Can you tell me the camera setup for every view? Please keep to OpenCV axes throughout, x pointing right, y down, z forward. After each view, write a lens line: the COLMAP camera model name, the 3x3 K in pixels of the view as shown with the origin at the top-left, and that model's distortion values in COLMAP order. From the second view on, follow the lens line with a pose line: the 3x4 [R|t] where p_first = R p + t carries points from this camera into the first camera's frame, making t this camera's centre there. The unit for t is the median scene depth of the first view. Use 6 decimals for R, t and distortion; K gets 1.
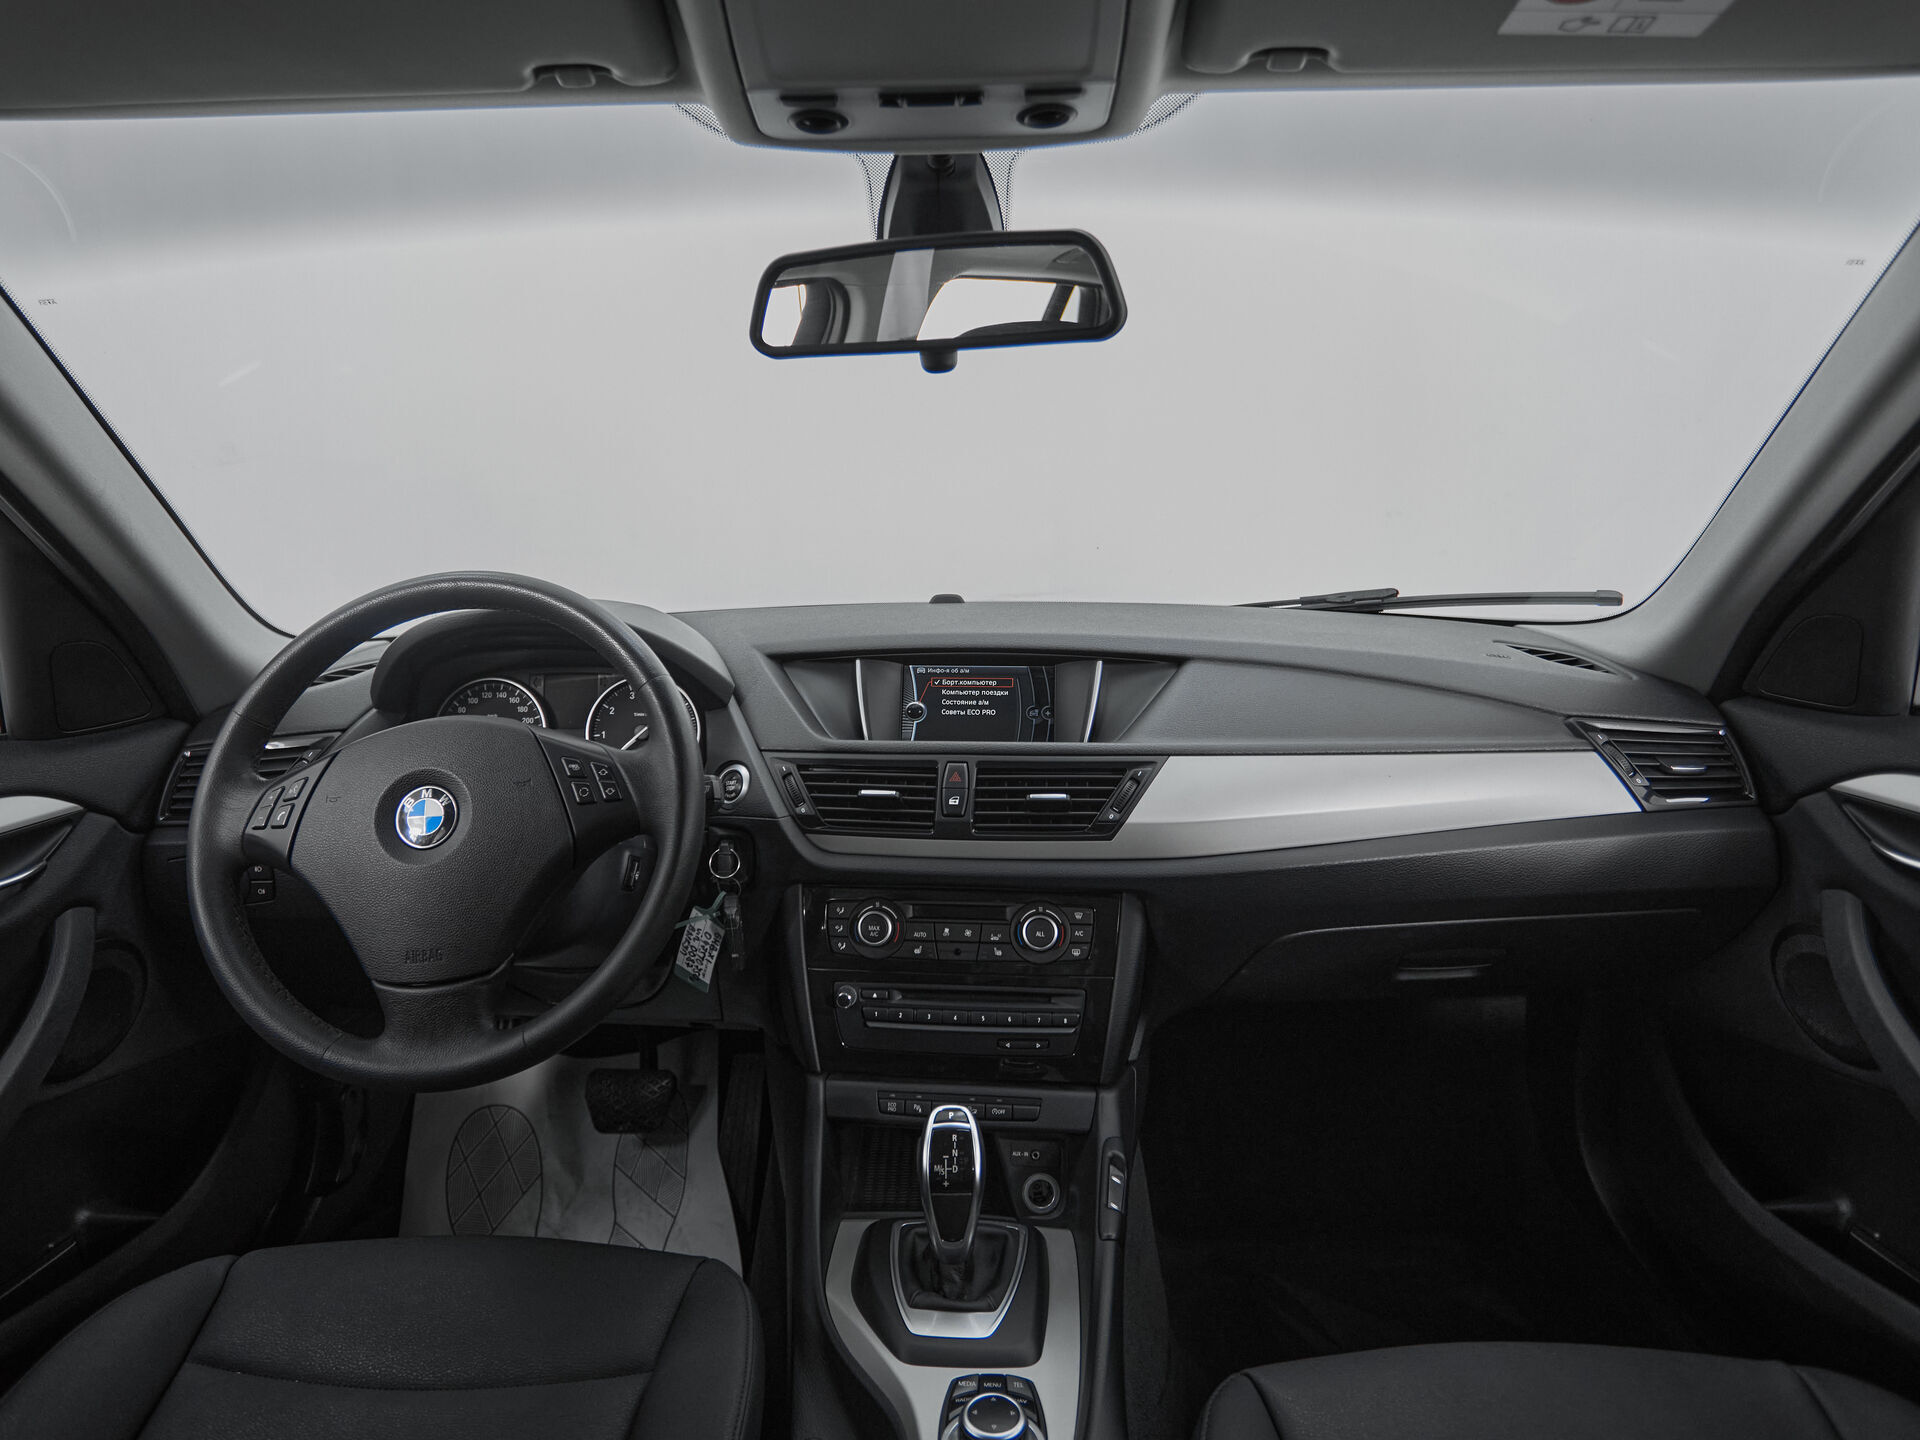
lens RADIAL K [[1028.8, 0, 909.9], [0, 1028.8, 692.6], [0, 0, 1]] dist [-0.002345, -0.000694]
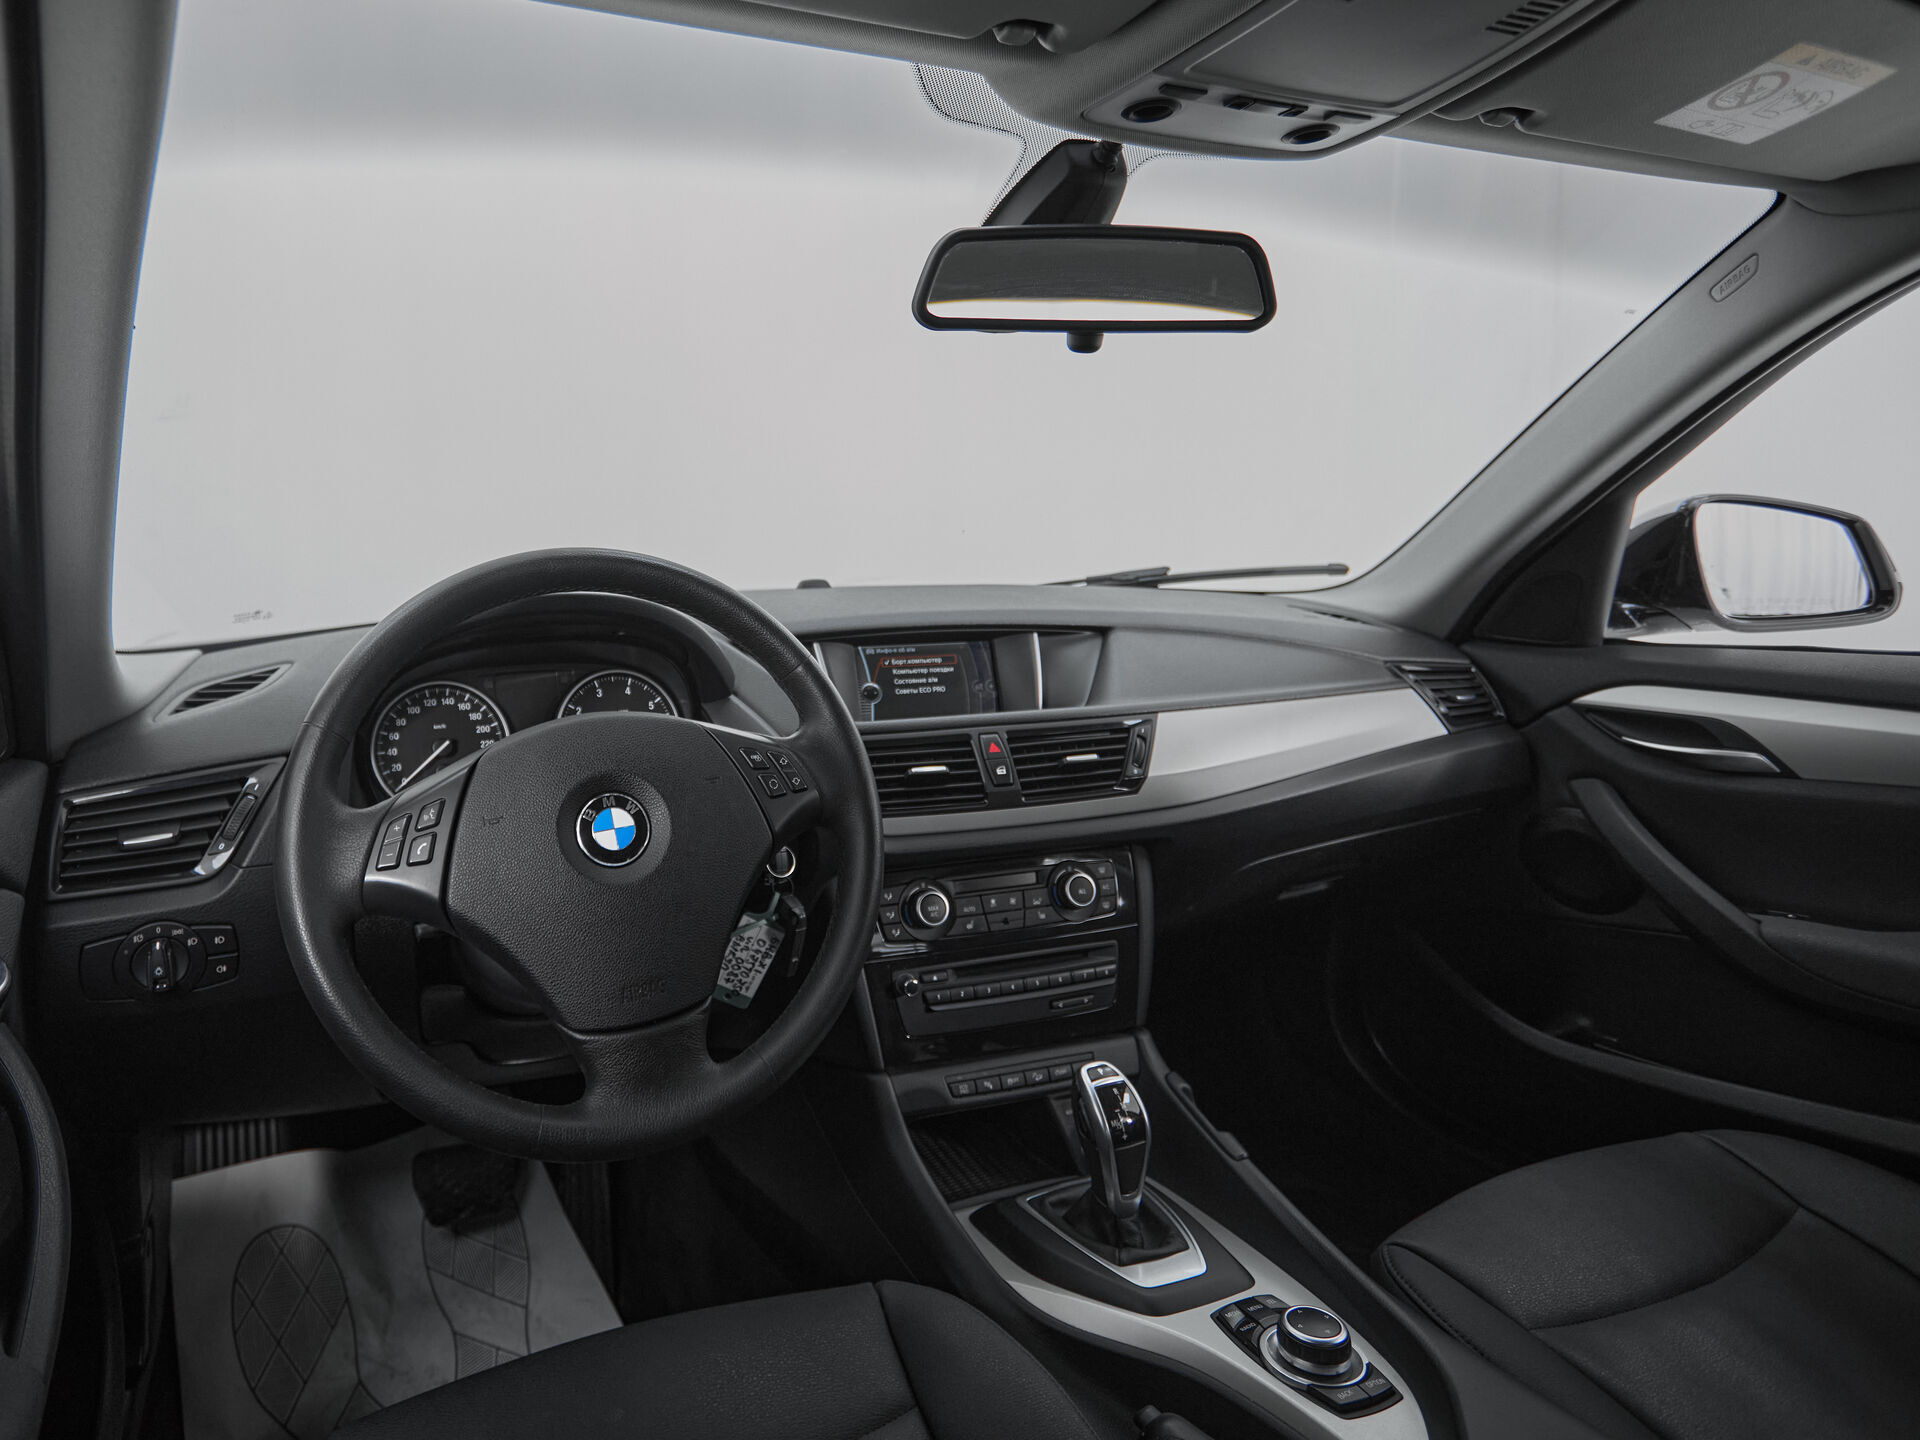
lens RADIAL K [[1075.7, 0, 705.5], [0, 1075.7, 648.3], [0, 0, 1]] dist [-0.002324, -0.001823]
pose [[0.928334, -0.042541, 0.369304, -0.591055], [0.062857, 0.997089, -0.043151, 0.011596], [-0.366394, 0.063272, 0.928306, 0.107858]]
